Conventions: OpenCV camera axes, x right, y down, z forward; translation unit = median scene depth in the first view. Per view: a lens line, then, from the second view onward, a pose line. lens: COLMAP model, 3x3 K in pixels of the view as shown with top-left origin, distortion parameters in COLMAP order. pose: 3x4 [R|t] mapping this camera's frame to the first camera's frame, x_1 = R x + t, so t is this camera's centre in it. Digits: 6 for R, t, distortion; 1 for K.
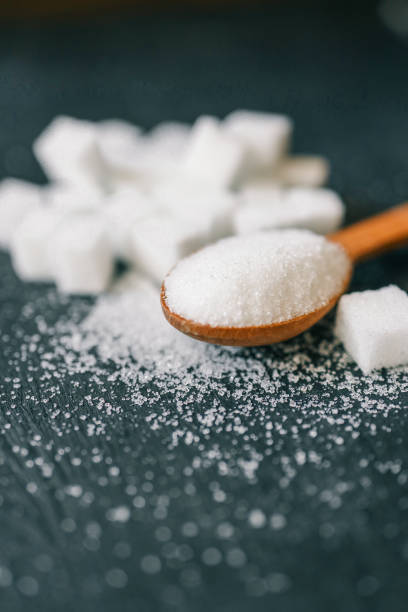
lens RADIAL K [[635.9, 0, 196.0], [0, 635.9, 305.9], [0, 0, 1]] dist [-0.055537, 0.039225]
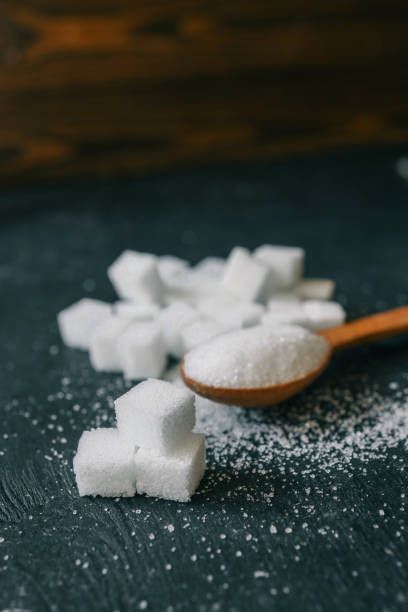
lens RADIAL K [[621.6, 0, 204.0], [0, 621.6, 306.0], [0, 0, 1]] dist [-0.019457, 0.007546]
pose [[0.998278, -0.009776, -0.057839, 0.024183], [-0.002602, 0.977663, -0.210161, 0.119566], [0.058602, 0.209949, 0.975954, -0.311242]]
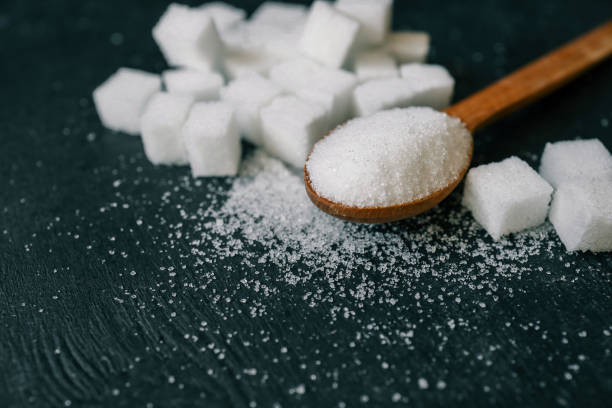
lens RADIAL K [[635.9, 0, 304.2], [0, 635.9, 190.3], [0, 0, 1]] dist [-0.055537, 0.039225]
pose [[0.995421, -0.062120, 0.072655, -0.135761], [0.057819, 0.996530, 0.059874, -0.063262], [-0.076123, -0.055399, 0.995558, -0.054960]]
